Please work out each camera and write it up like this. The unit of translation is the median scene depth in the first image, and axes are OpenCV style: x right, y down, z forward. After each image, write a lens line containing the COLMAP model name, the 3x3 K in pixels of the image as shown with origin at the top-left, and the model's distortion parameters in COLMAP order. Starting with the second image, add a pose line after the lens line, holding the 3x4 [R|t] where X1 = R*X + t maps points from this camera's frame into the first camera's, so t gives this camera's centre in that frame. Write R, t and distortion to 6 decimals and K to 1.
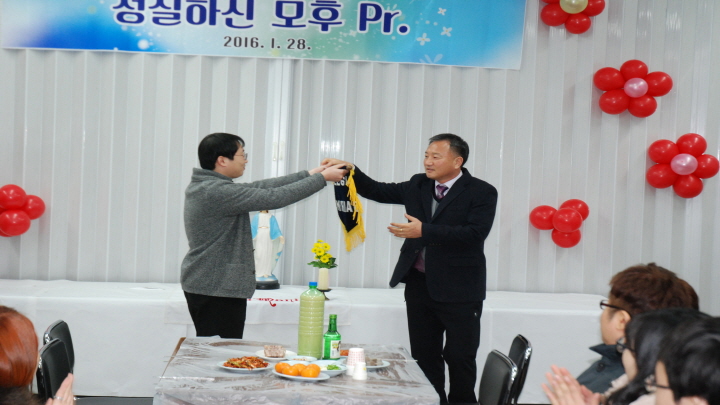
lens RADIAL K [[1388.3, 0, 366.1], [0, 1388.3, 214.8], [0, 0, 1]] dist [0.203150, 0.000000]
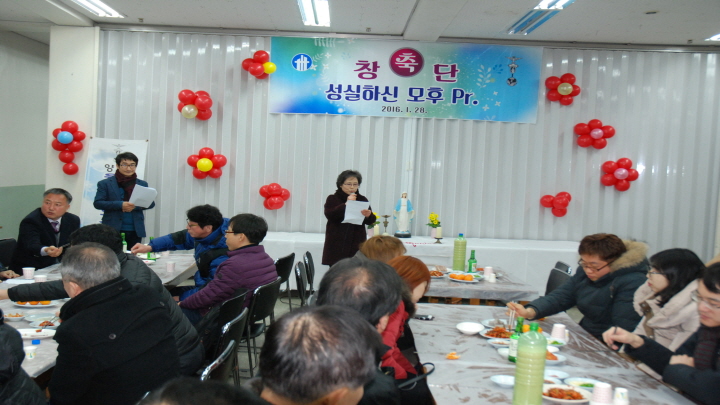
lens RADIAL K [[783.8, 0, 365.5], [0, 783.8, 207.4], [0, 0, 1]] dist [-0.004170, 0.000000]
pose [[0.999896, 0.003730, -0.013904, -0.108665], [-0.003564, 0.999922, 0.011947, -0.001520], [0.013948, -0.011896, 0.999832, -0.079017]]
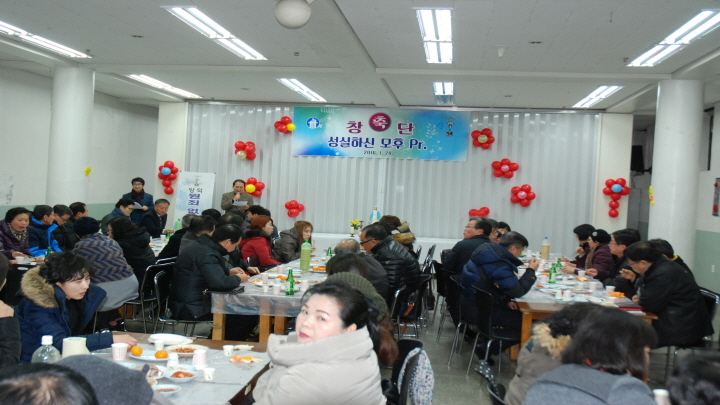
lens RADIAL K [[783.8, 0, 376.8], [0, 783.8, 184.9], [0, 0, 1]] dist [-0.004170, 0.000000]
pose [[0.988035, 0.003951, -0.154182, 0.179288], [-0.013075, 0.998219, -0.058212, 0.040109], [0.153677, 0.059531, 0.986326, -0.621005]]
